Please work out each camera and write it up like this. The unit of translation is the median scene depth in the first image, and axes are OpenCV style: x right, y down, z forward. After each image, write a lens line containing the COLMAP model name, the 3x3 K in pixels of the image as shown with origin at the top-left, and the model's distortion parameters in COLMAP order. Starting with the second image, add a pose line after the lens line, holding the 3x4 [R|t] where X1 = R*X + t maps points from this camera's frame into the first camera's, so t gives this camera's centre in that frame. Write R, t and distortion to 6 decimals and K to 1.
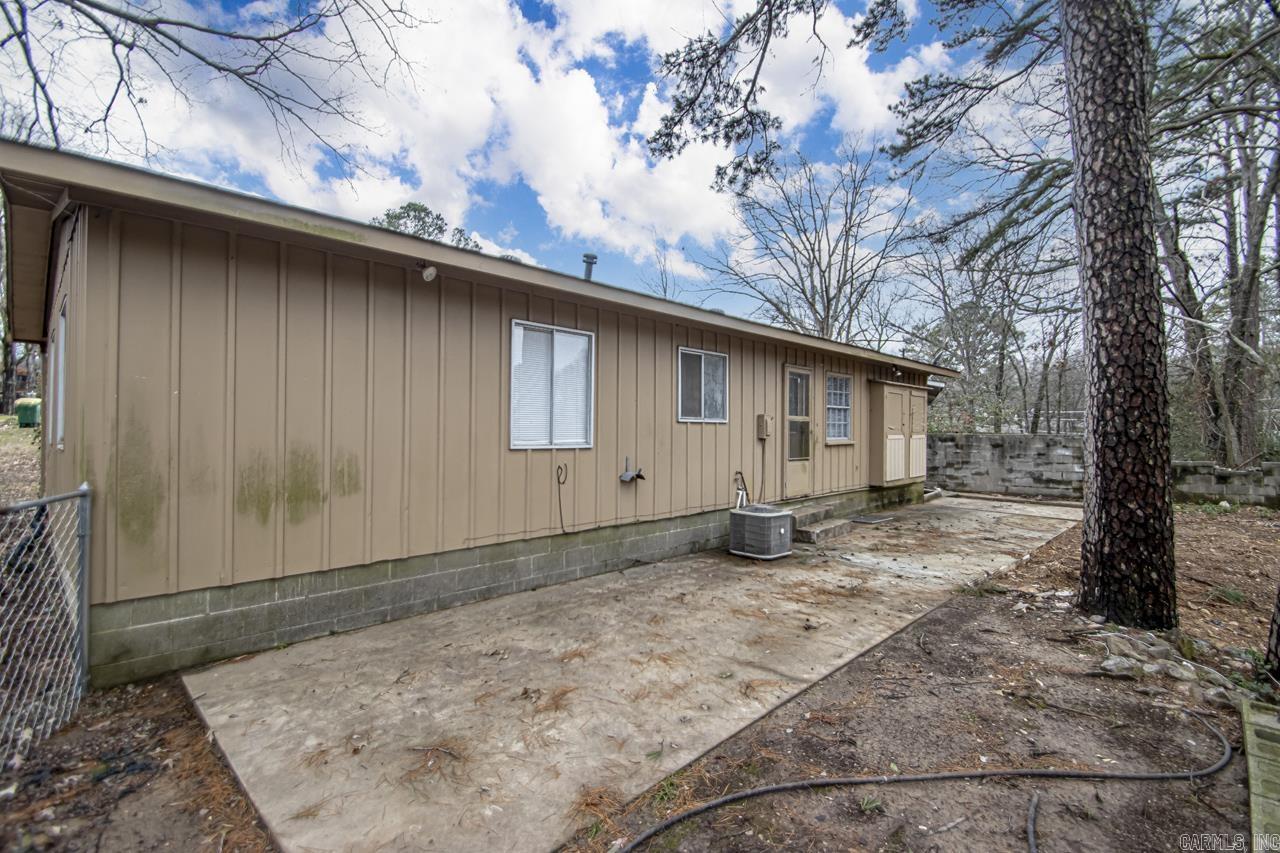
lens RADIAL K [[593.3, 0, 644.8], [0, 593.3, 425.3], [0, 0, 1]] dist [0.013597, -0.012610]
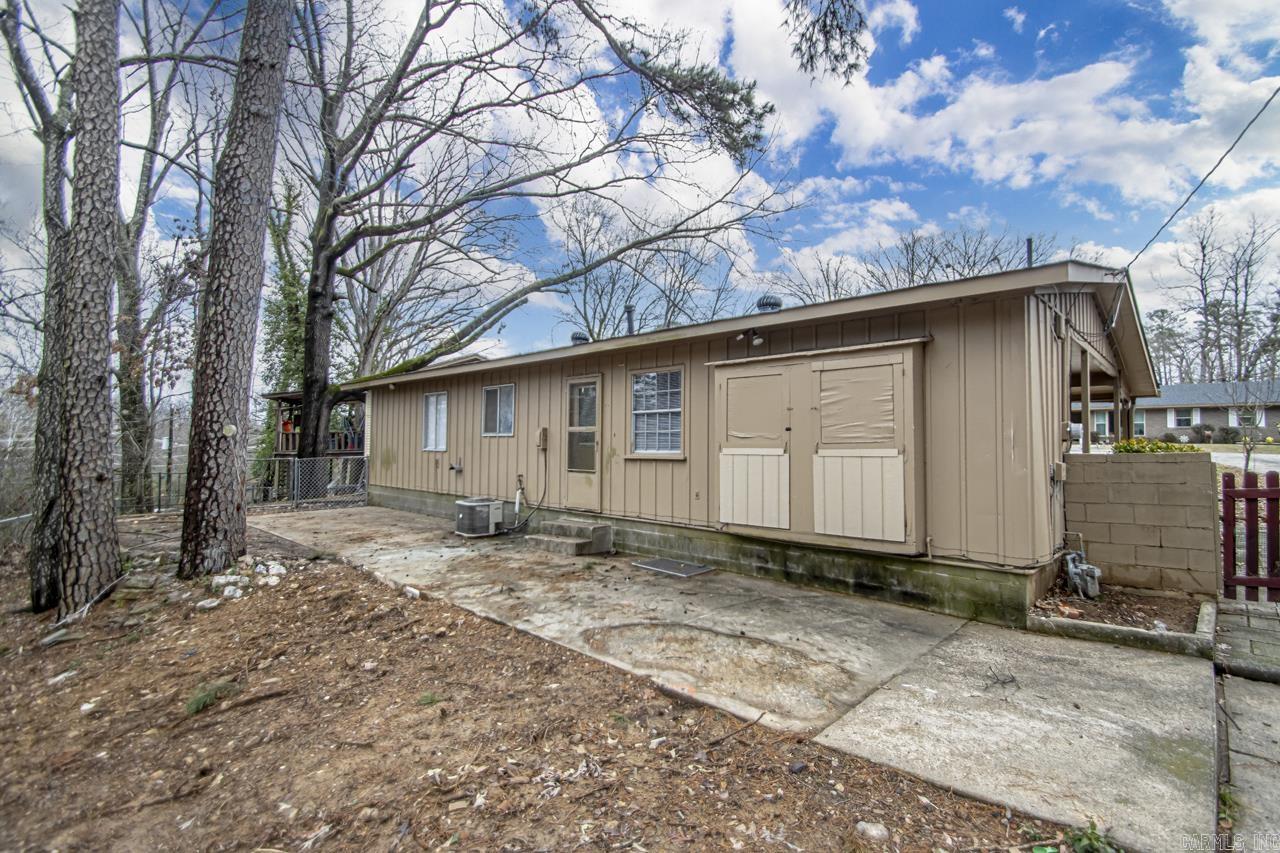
lens RADIAL K [[593.3, 0, 649.5], [0, 593.3, 421.3], [0, 0, 1]] dist [0.013597, -0.012610]
pose [[0.016084, -0.049423, -0.998648, 1.291943], [-0.001533, 0.998775, -0.049453, 0.024707], [0.999869, 0.002326, 0.015988, 1.136000]]
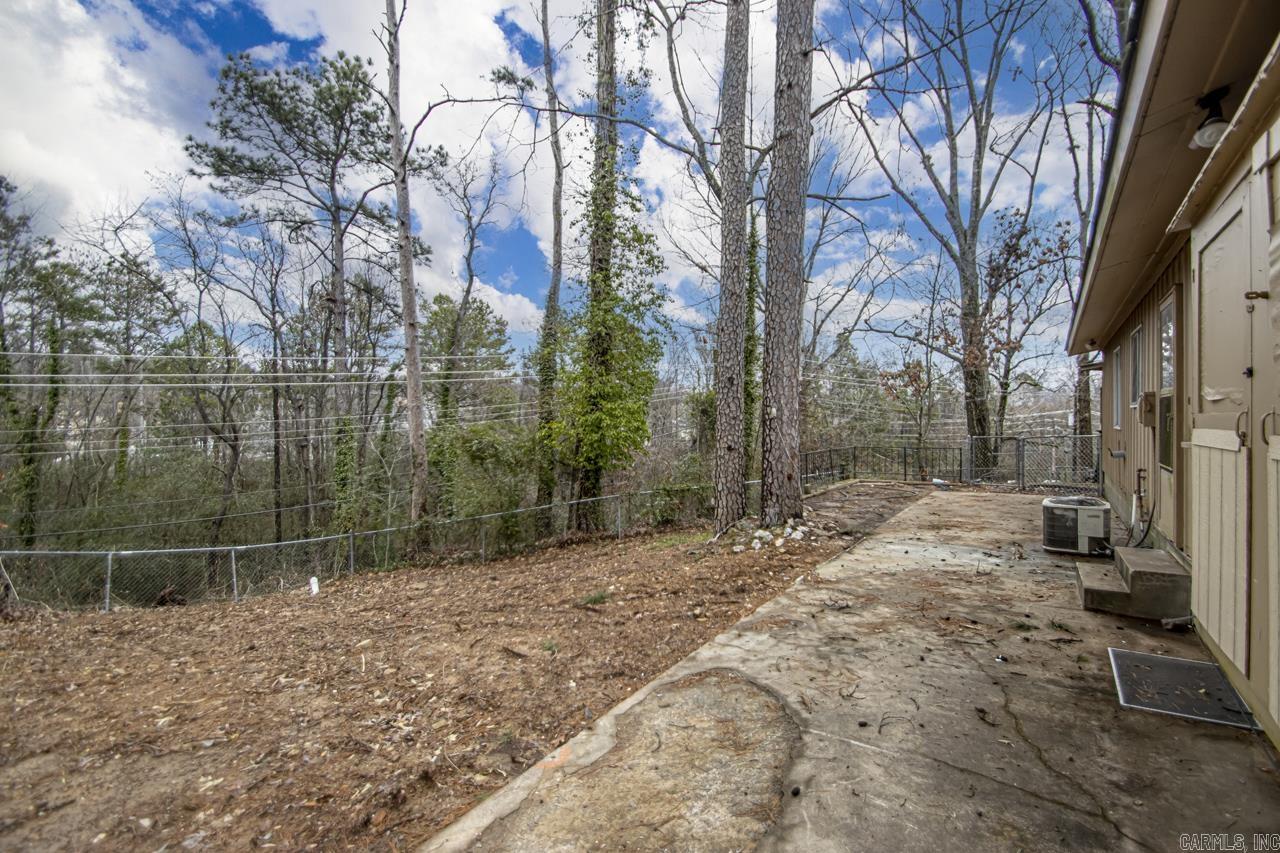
lens RADIAL K [[593.3, 0, 651.1], [0, 593.3, 422.3], [0, 0, 1]] dist [0.013597, -0.012610]
pose [[-0.983053, 0.000864, -0.183317, 0.853814], [0.001971, 0.999981, -0.005856, 0.019051], [0.183309, -0.006118, -0.983036, 1.497831]]
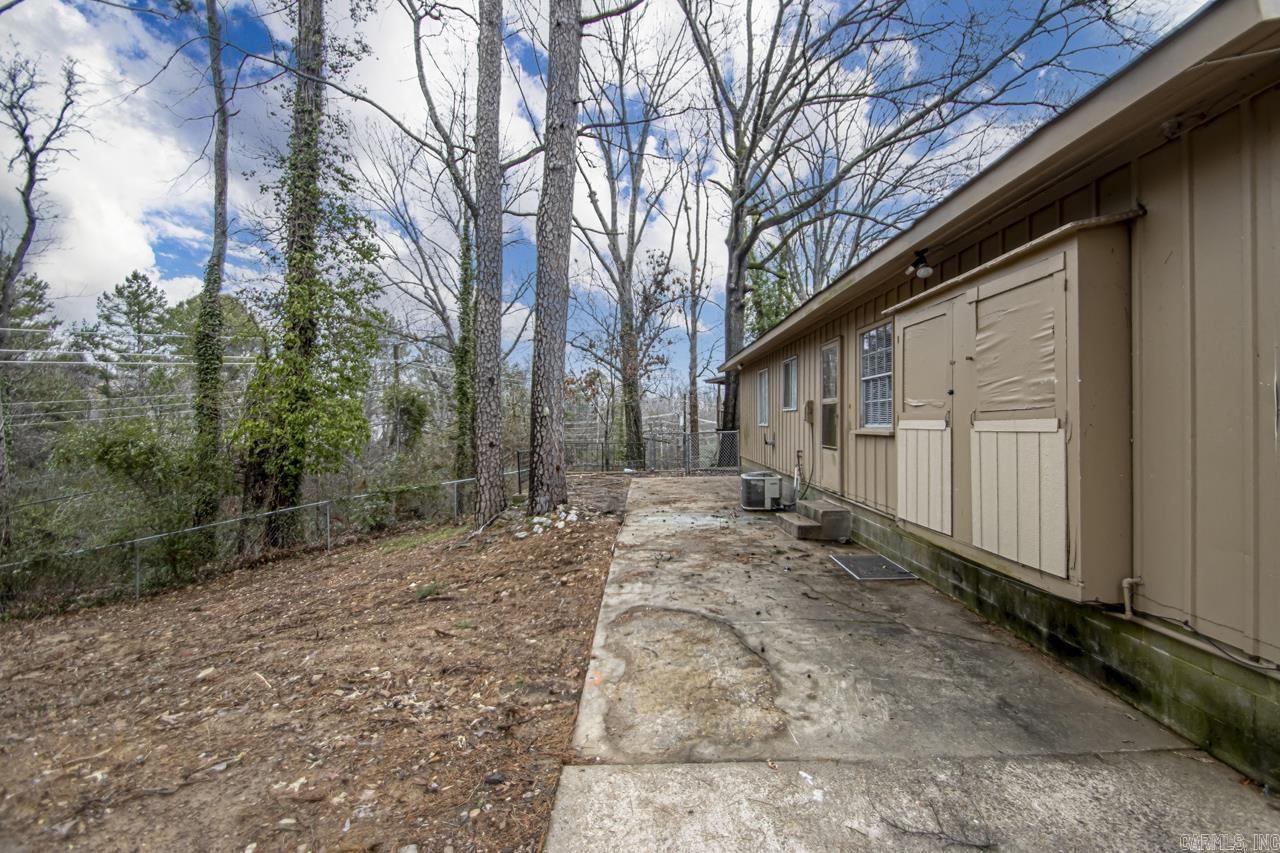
lens RADIAL K [[593.3, 0, 650.4], [0, 593.3, 420.0], [0, 0, 1]] dist [0.013597, -0.012610]
pose [[-0.711543, -0.005103, -0.702624, 1.106779], [0.003374, 0.999937, -0.010679, 0.026186], [0.702634, -0.009969, -0.711481, 1.489673]]
